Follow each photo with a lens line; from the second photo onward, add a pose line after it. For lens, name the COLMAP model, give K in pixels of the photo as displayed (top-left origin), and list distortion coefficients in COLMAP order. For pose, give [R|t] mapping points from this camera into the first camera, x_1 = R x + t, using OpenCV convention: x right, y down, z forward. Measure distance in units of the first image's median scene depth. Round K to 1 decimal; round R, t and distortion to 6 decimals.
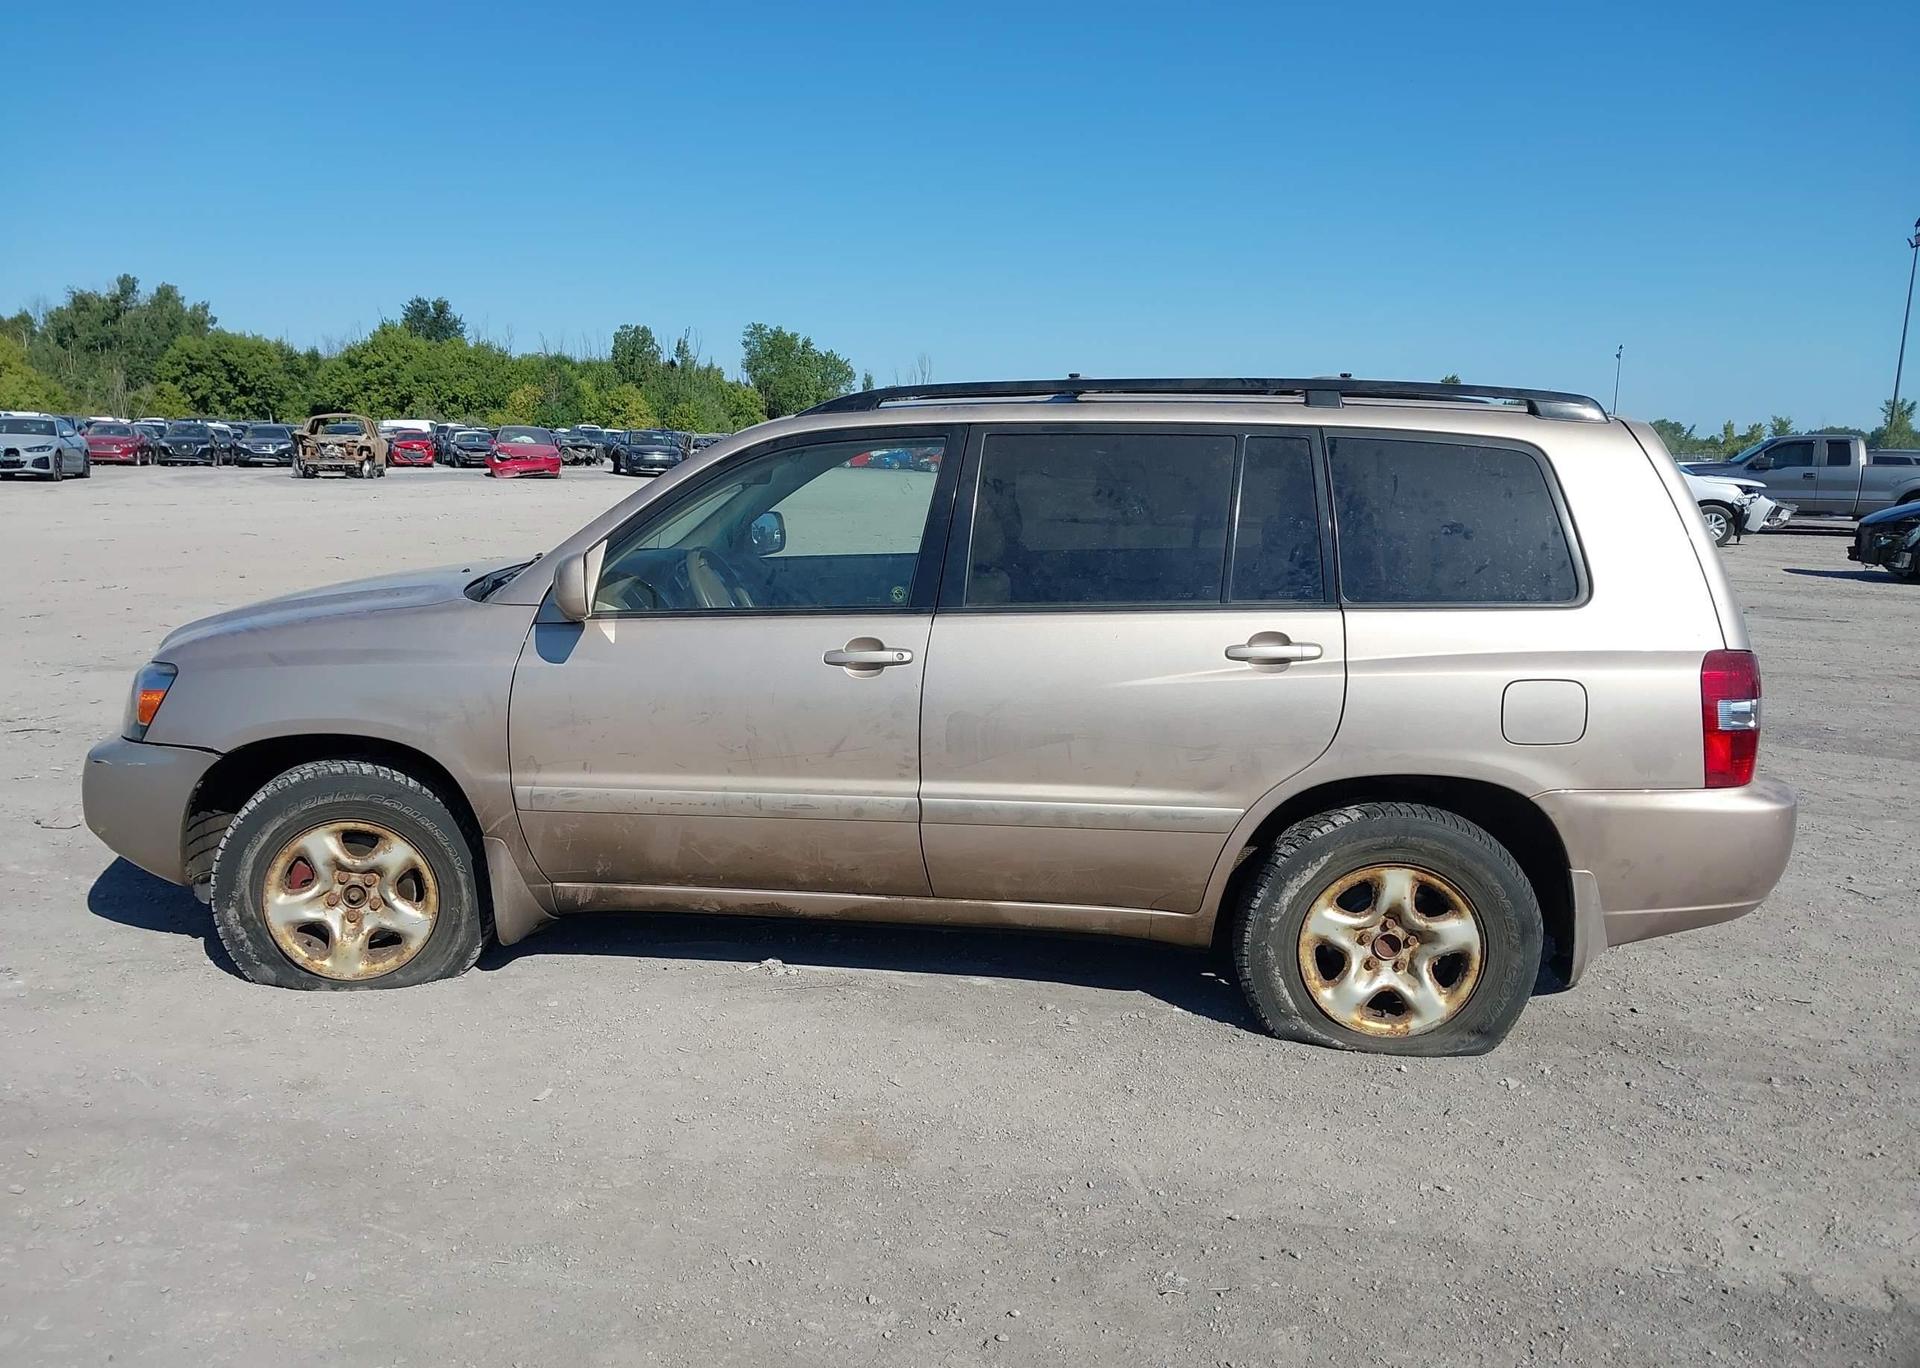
lens RADIAL K [[1540.4, 0, 956.7], [0, 1540.4, 682.8], [0, 0, 1]] dist [0.004055, -0.005376]
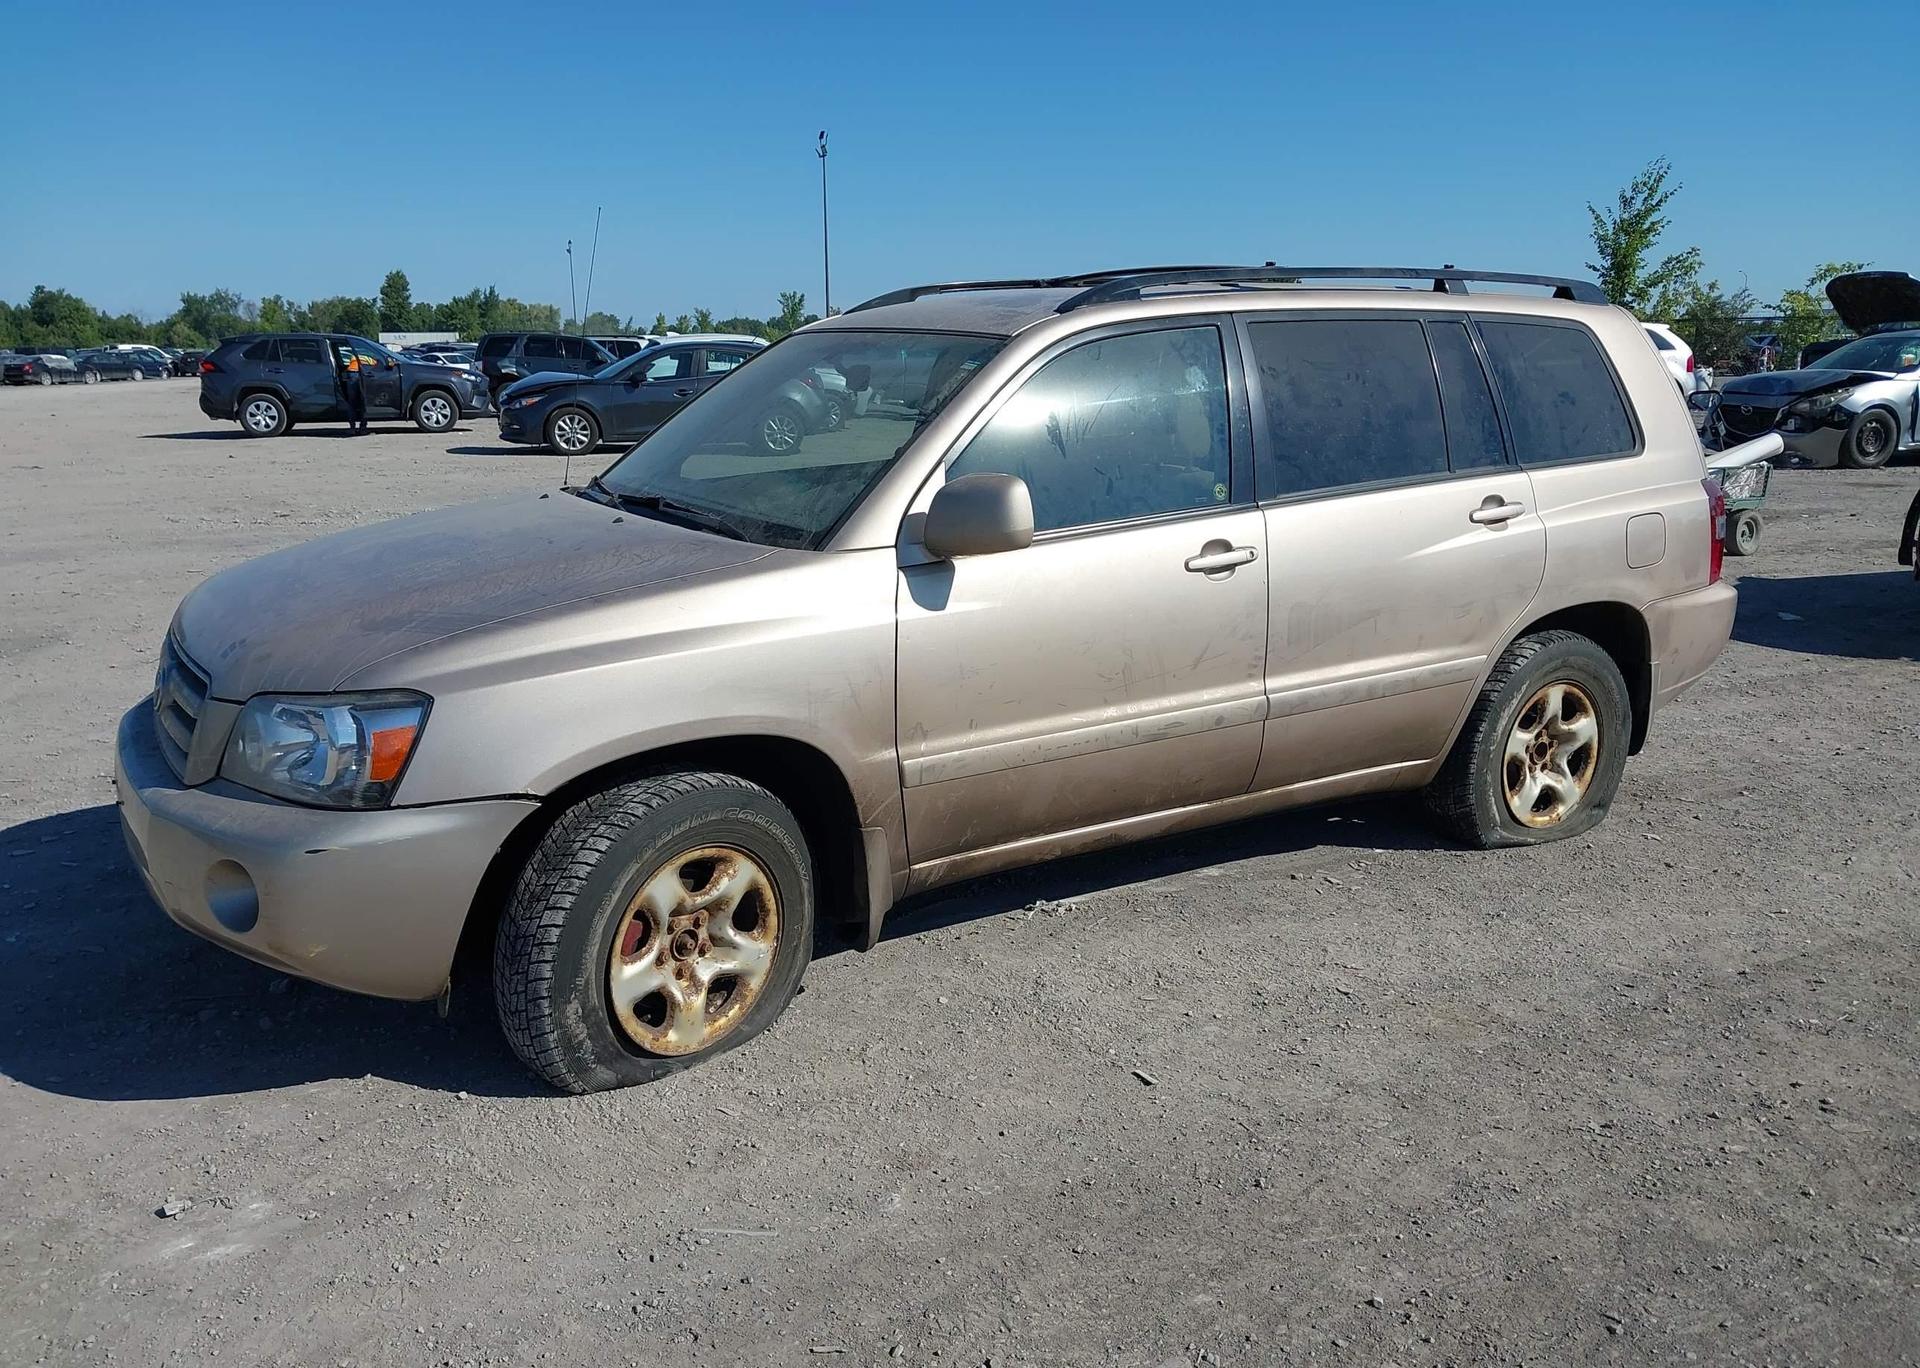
lens RADIAL K [[1545.3, 0, 960.0], [0, 1545.3, 684.0], [0, 0, 1]] dist [0.004407, -0.013151]
pose [[0.795839, -0.161398, 0.583601, -0.748204], [0.122157, 0.986799, 0.106324, -0.060829], [-0.593058, -0.013326, 0.805050, 0.303560]]
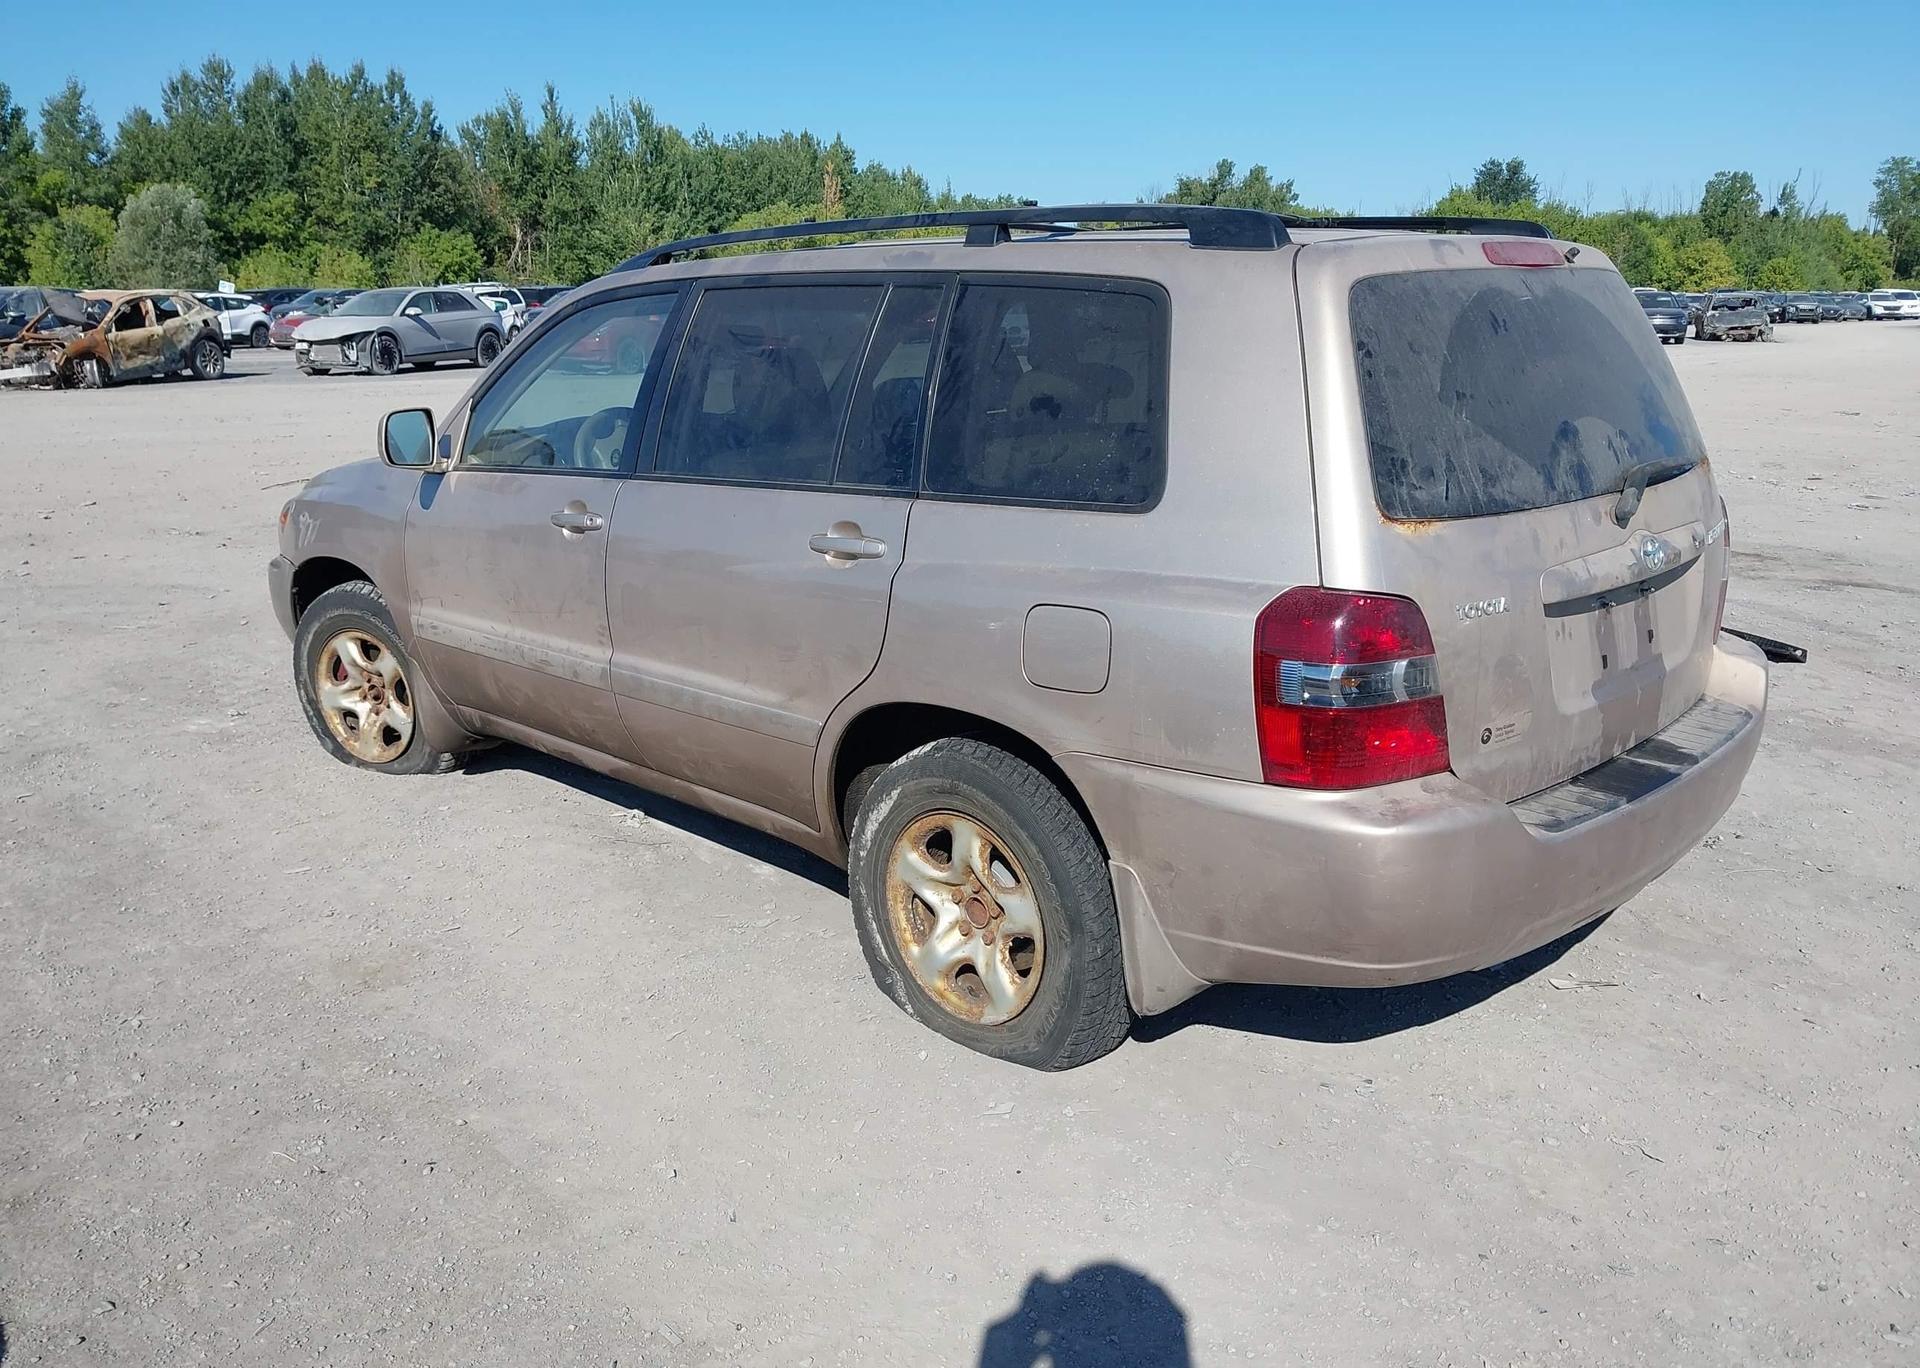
lens RADIAL K [[1549.4, 0, 960.0], [0, 1549.4, 684.0], [0, 0, 1]] dist [-0.006688, 0.010838]
pose [[0.779900, 0.125949, -0.613101, 0.751371], [-0.075381, 0.991315, 0.107757, -0.037814], [0.621349, -0.037824, 0.782621, 0.345955]]
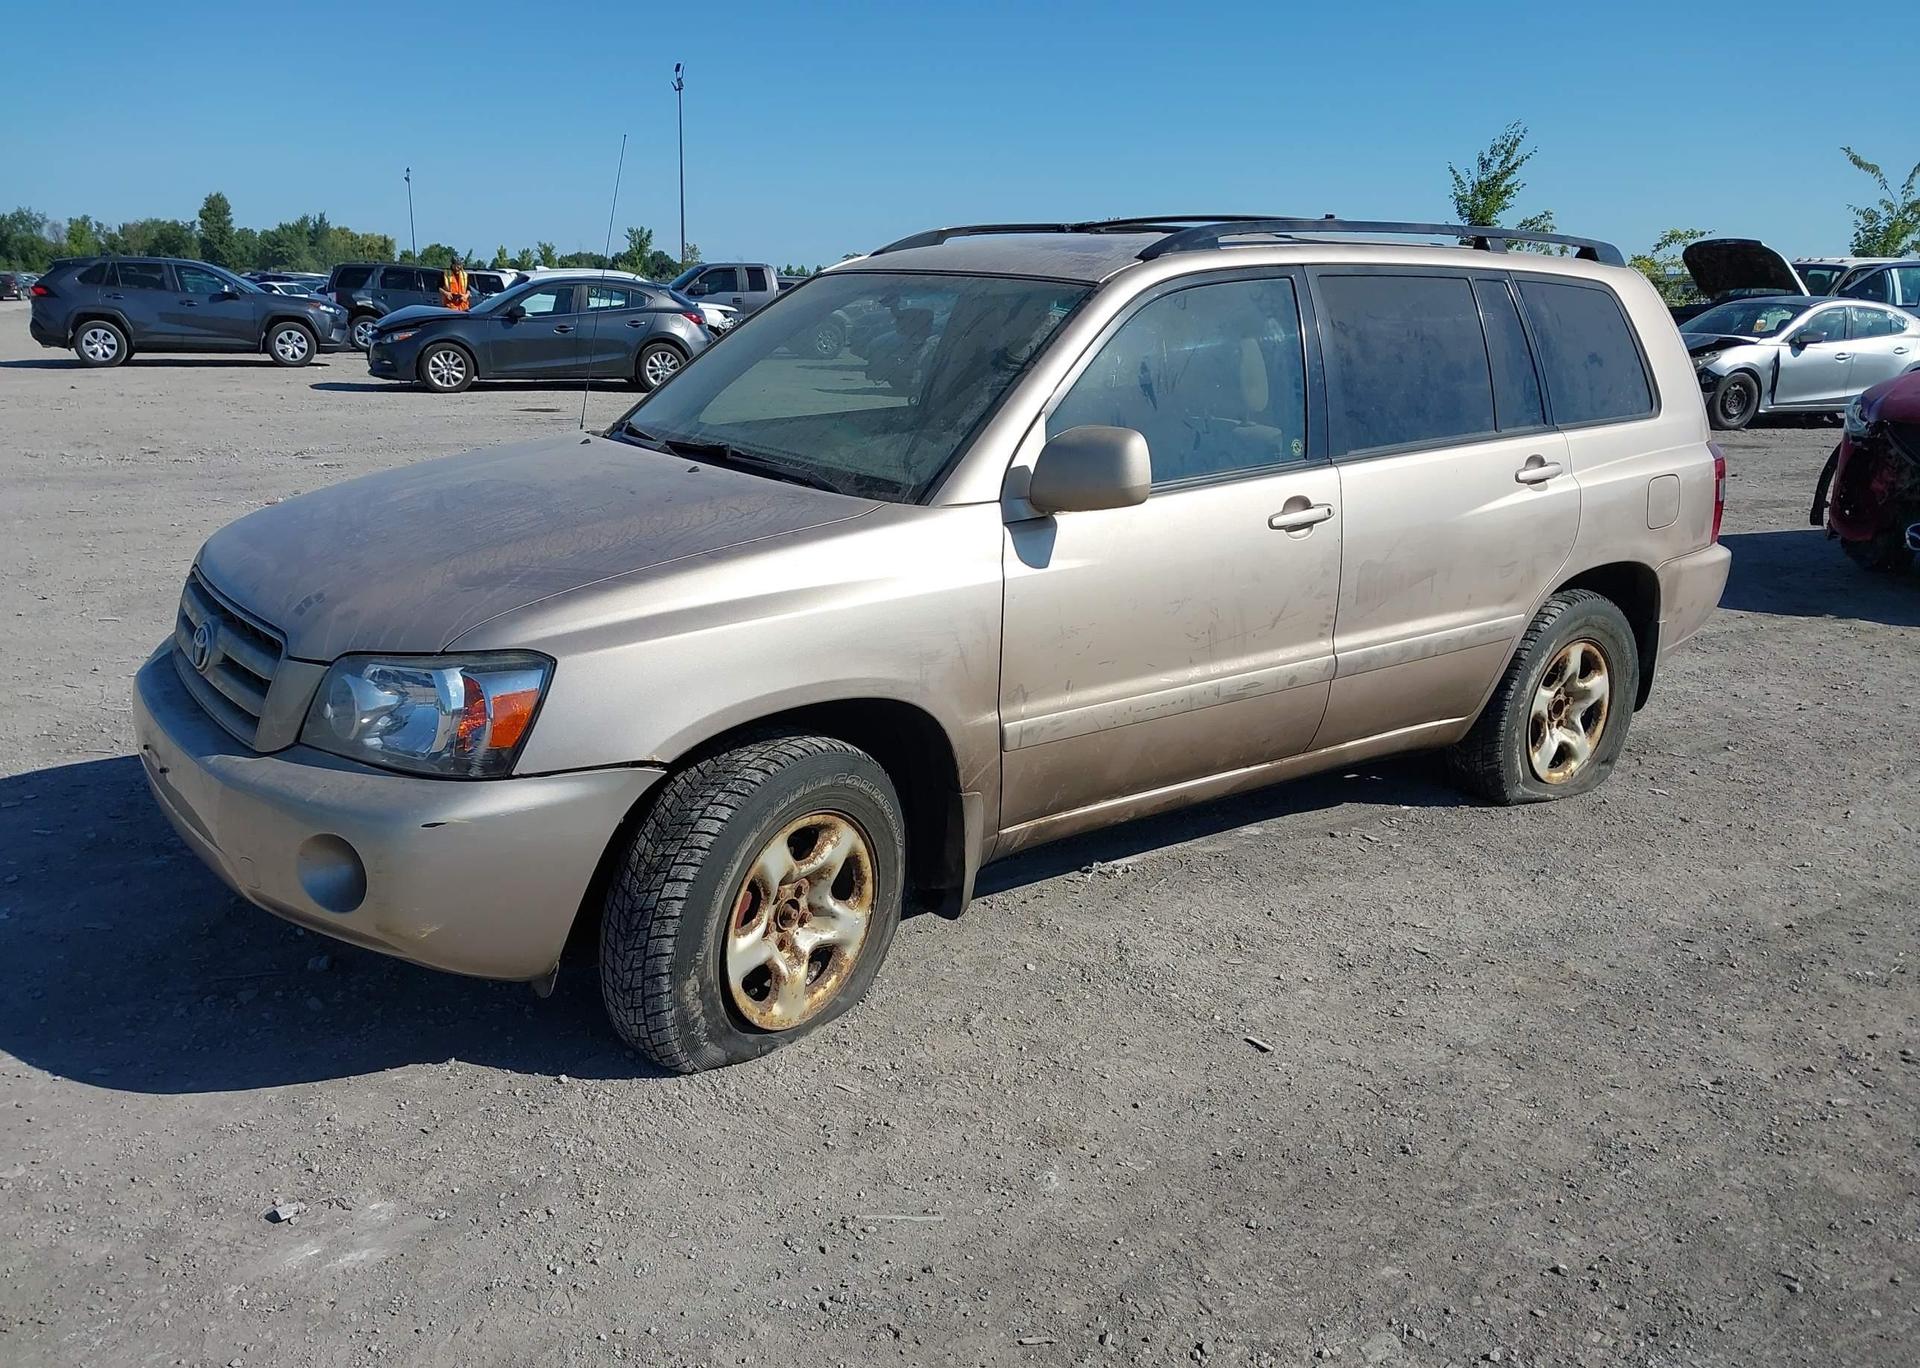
lens RADIAL K [[1540.4, 0, 956.7], [0, 1540.4, 682.8], [0, 0, 1]] dist [0.004055, -0.005376]
pose [[0.736149, -0.180240, 0.652378, -0.833073], [0.106895, 0.982753, 0.150895, -0.079950], [-0.668324, -0.041345, 0.742720, 0.414130]]
